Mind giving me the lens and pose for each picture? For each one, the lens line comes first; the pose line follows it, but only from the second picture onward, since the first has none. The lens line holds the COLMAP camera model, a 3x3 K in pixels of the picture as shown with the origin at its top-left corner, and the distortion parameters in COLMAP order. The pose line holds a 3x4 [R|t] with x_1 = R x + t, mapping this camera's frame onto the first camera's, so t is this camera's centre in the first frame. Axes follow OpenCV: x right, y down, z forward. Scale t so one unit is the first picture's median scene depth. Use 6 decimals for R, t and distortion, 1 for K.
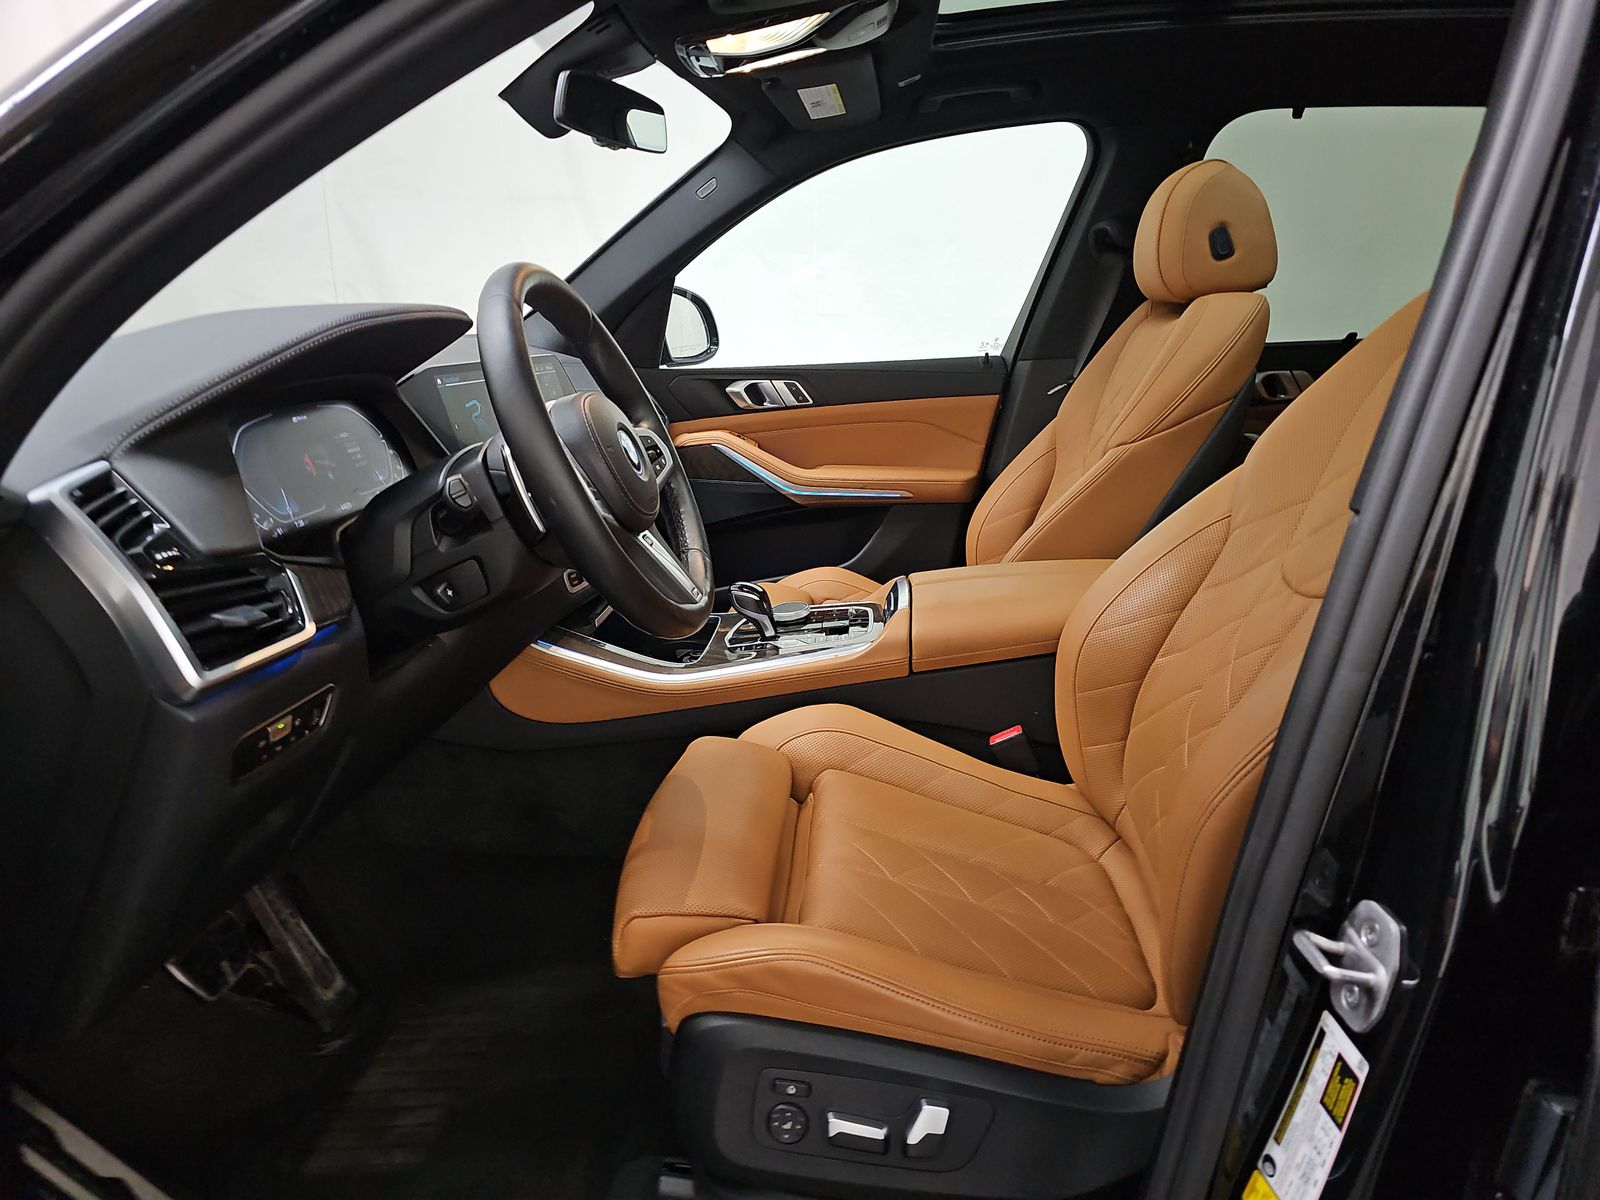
lens RADIAL K [[1064.7, 0, 815.9], [0, 1064.7, 601.3], [0, 0, 1]] dist [0.048842, -0.036706]
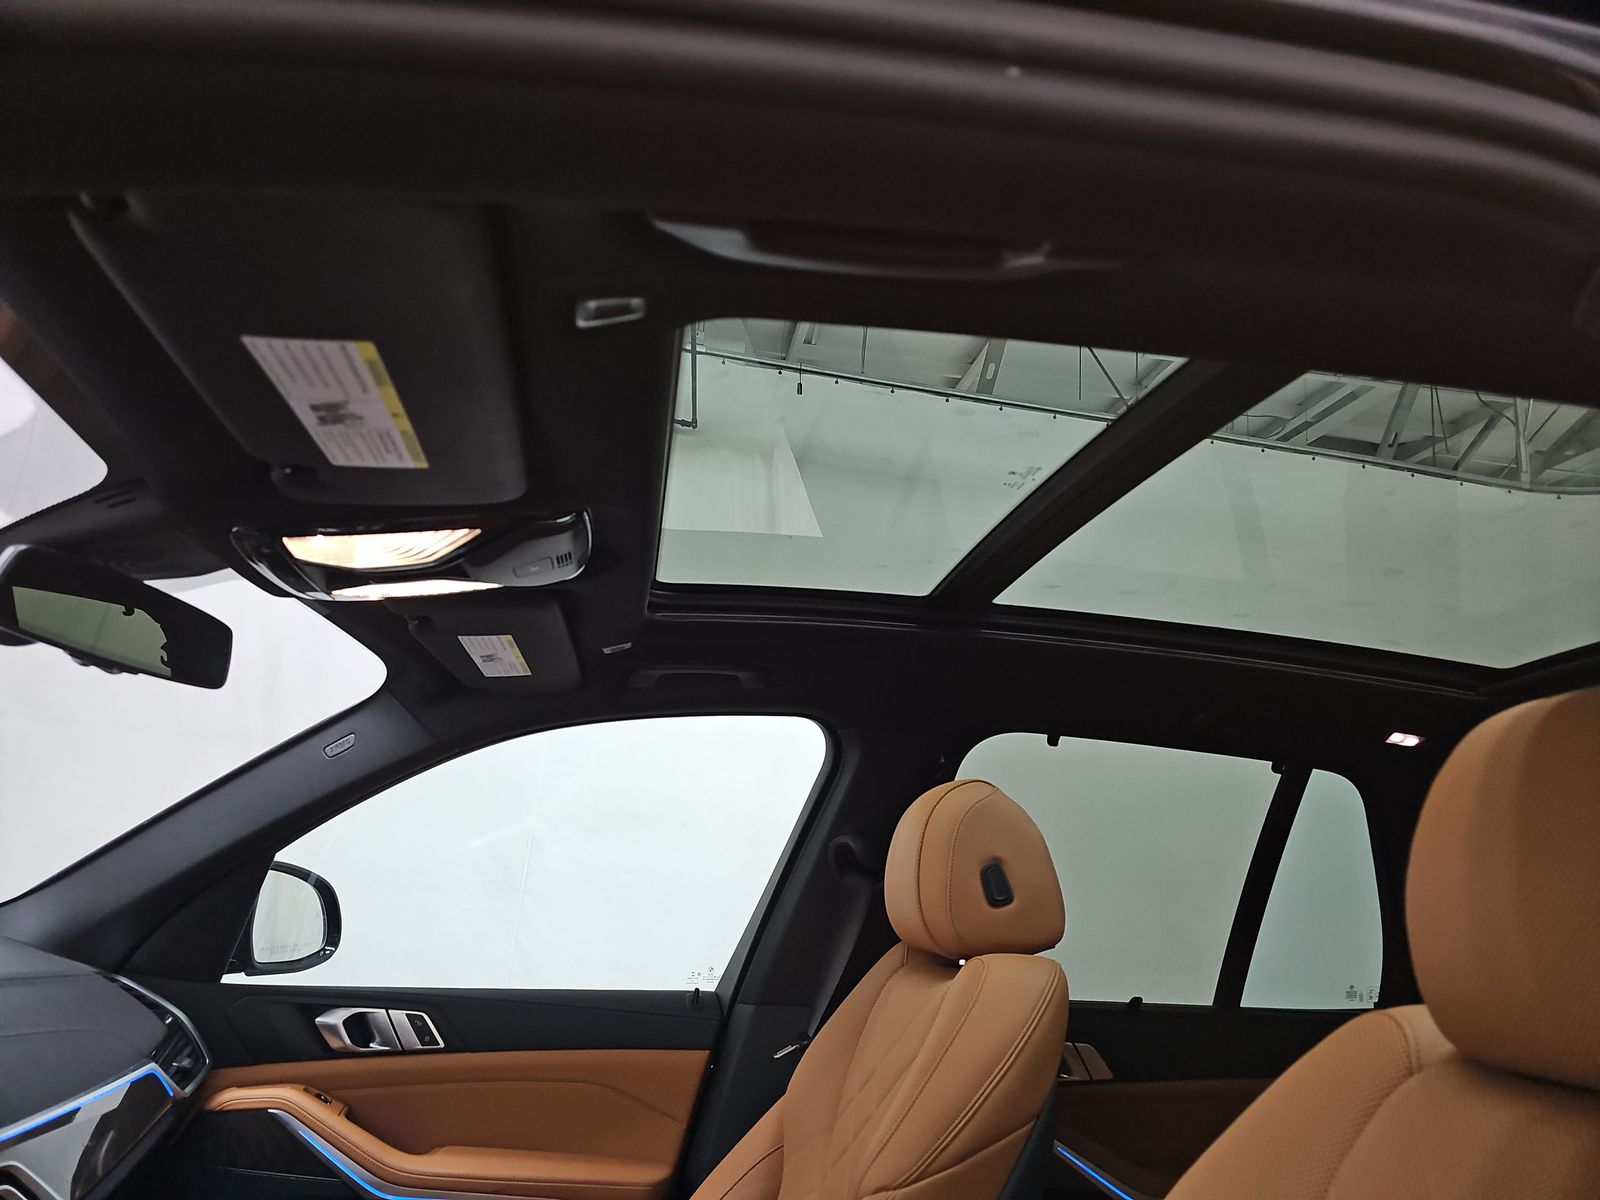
lens RADIAL K [[1064.7, 0, 801.6], [0, 1064.7, 590.7], [0, 0, 1]] dist [0.048842, -0.036706]
pose [[0.971868, 0.137099, 0.191510, 0.052213], [-0.020727, 0.859749, -0.510295, -0.095878], [-0.234612, 0.491970, 0.838405, 0.228333]]
